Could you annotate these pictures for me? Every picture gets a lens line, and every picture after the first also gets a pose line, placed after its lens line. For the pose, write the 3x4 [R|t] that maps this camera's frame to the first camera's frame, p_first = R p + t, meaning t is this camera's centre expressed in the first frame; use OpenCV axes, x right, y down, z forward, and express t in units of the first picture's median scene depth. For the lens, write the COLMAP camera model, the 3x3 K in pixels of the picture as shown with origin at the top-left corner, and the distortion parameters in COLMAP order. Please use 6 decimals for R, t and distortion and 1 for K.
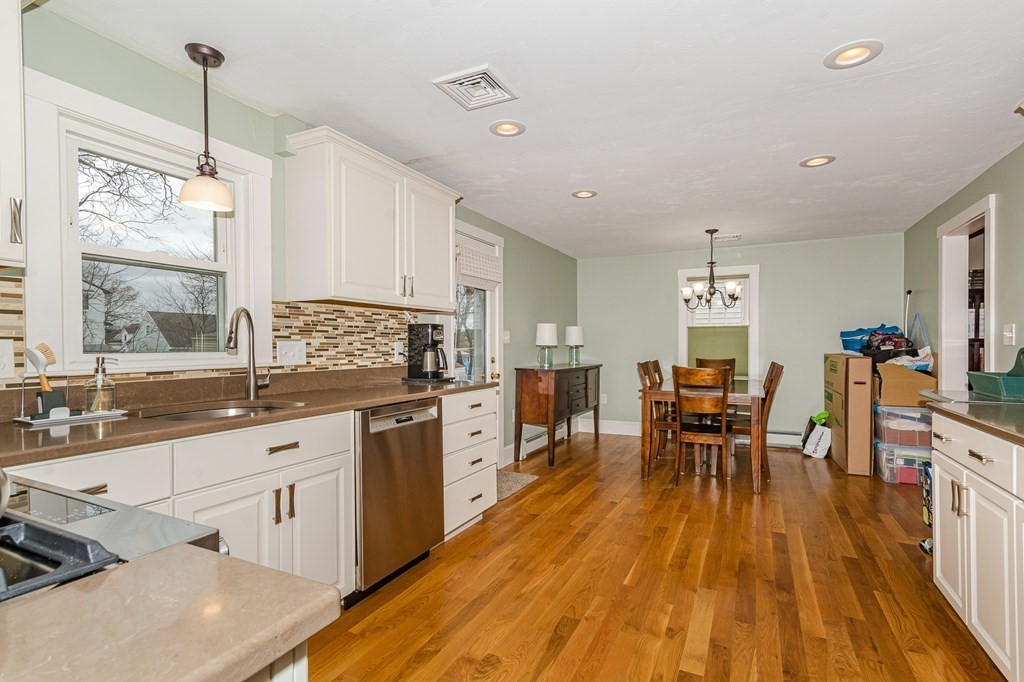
lens RADIAL K [[486.6, 0, 512.0], [0, 486.6, 341.0], [0, 0, 1]] dist [0.001728, 0.000428]
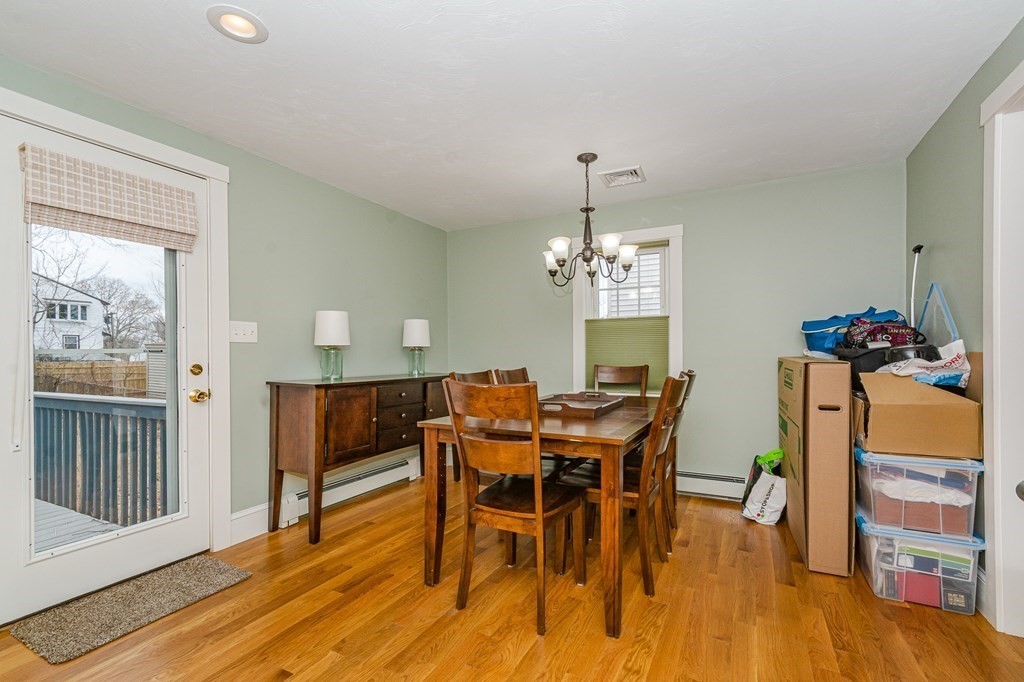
lens RADIAL K [[449.9, 0, 510.4], [0, 449.9, 349.6], [0, 0, 1]] dist [0.001916, 0.000719]
pose [[0.999610, -0.004970, -0.027472, 0.378174], [0.004969, 0.999988, -0.000112, 0.018514], [0.027472, -0.000025, 0.999623, 0.493634]]
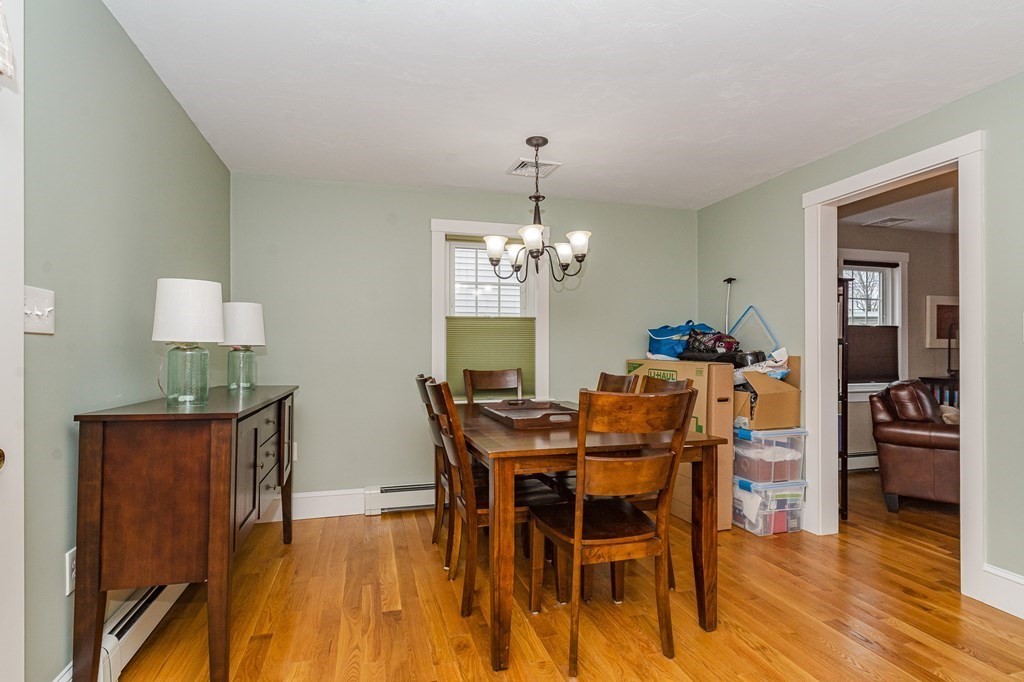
lens RADIAL K [[514.3, 0, 512.0], [0, 514.3, 341.0], [0, 0, 1]] dist [-0.018334, 0.000512]
pose [[0.744747, 0.014941, 0.667180, -0.003154], [-0.005418, 0.999852, -0.016342, 0.015512], [-0.667325, 0.008556, 0.744717, 0.668660]]
